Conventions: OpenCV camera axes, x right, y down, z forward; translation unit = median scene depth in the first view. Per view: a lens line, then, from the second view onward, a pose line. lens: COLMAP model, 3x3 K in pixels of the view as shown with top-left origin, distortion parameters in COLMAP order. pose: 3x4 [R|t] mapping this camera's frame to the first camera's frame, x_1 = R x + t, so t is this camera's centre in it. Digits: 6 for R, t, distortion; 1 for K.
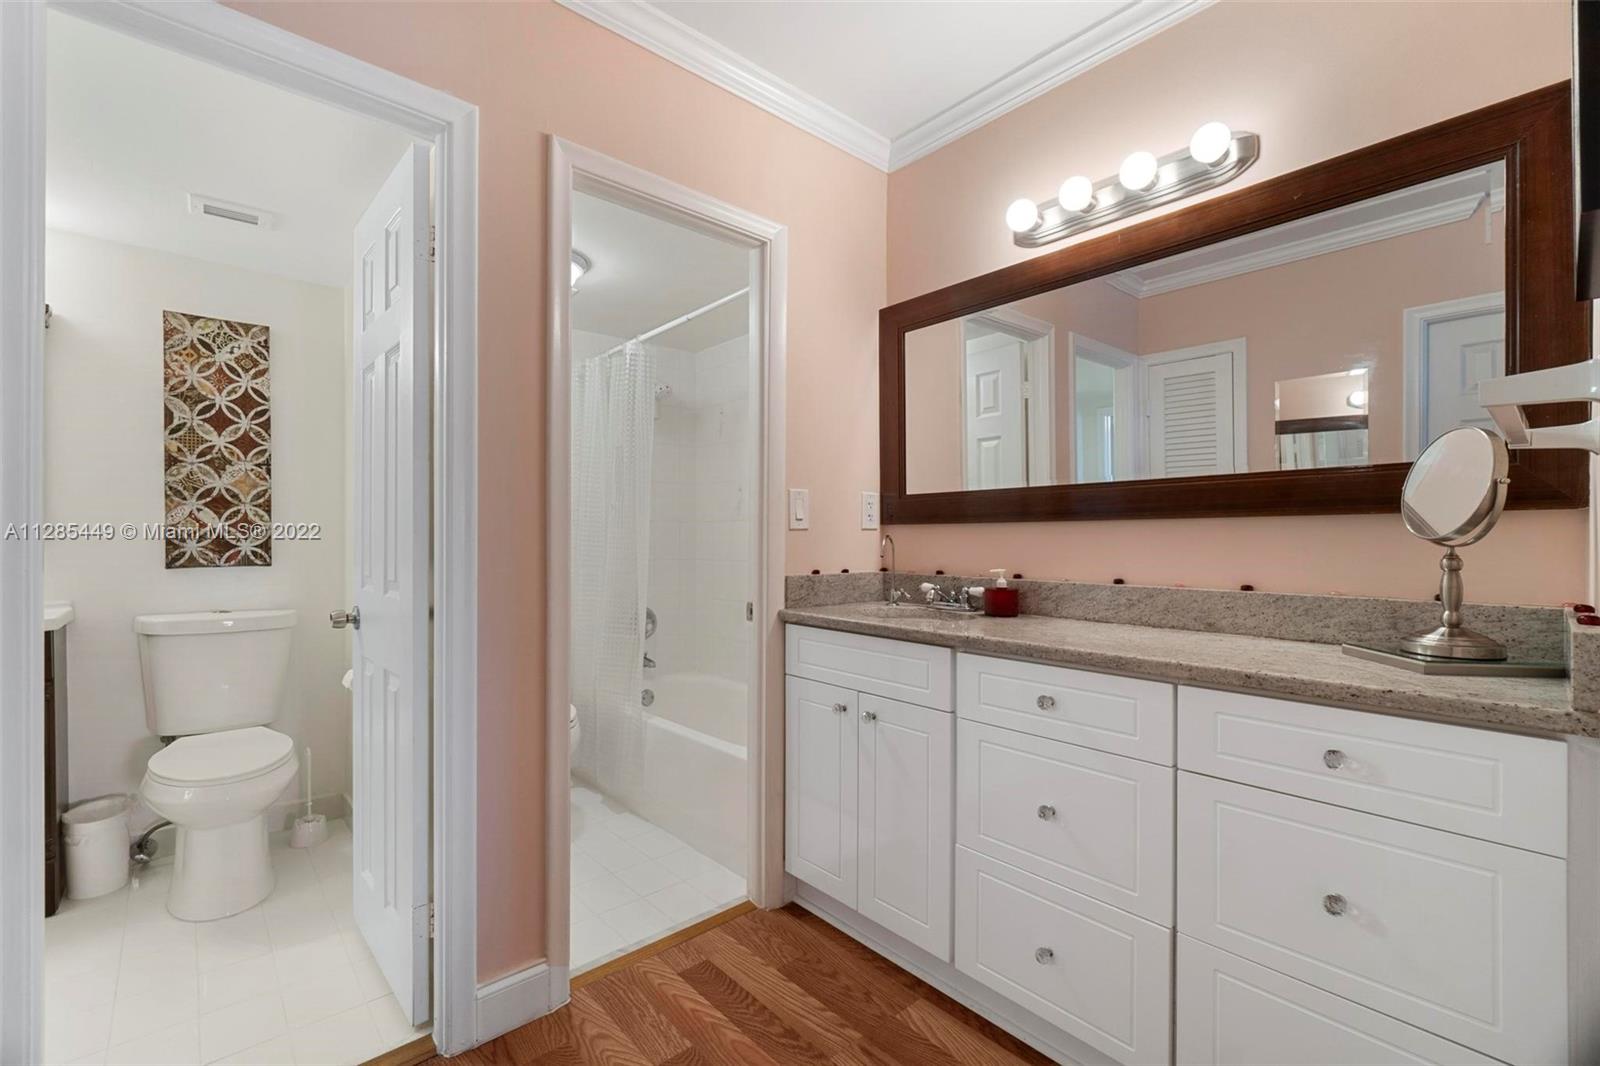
lens RADIAL K [[697.1, 0, 824.3], [0, 697.1, 538.7], [0, 0, 1]] dist [-0.002431, -0.000326]
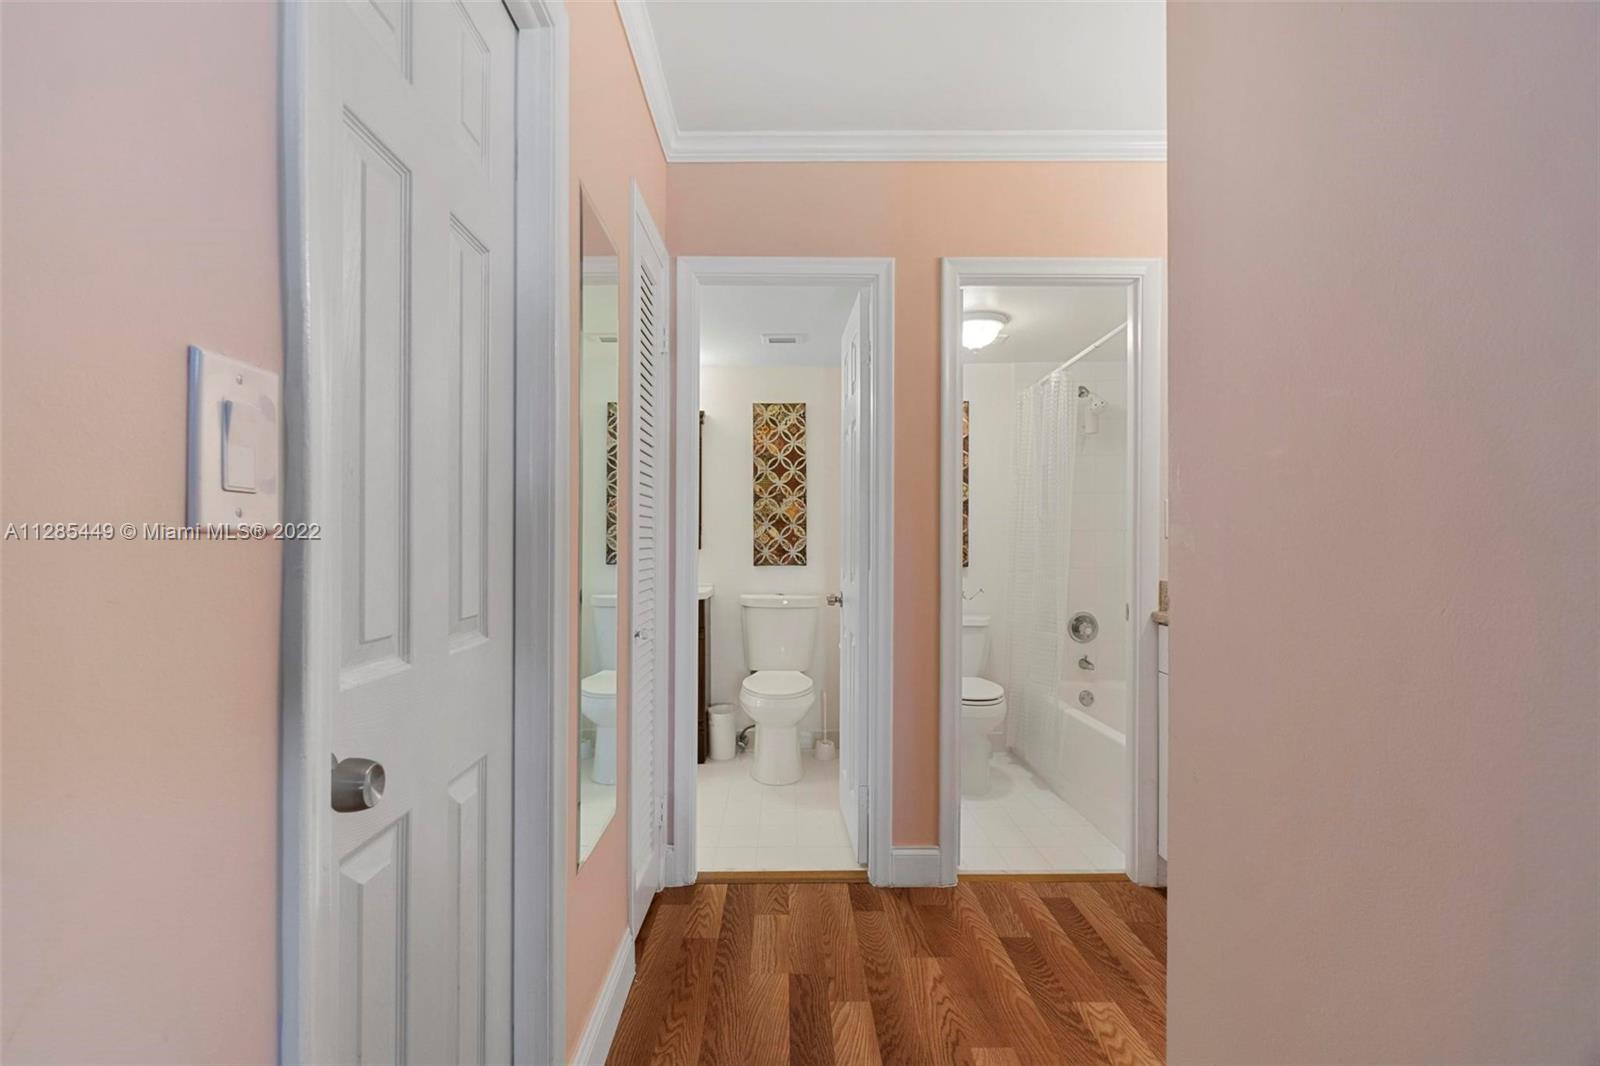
lens RADIAL K [[687.3, 0, 784.9], [0, 687.3, 527.0], [0, 0, 1]] dist [-0.005231, 0.000255]
pose [[0.746559, -0.019427, -0.665035, 0.146767], [-0.001373, 0.999526, -0.030739, 0.002670], [0.665317, 0.023862, 0.746179, -0.121060]]
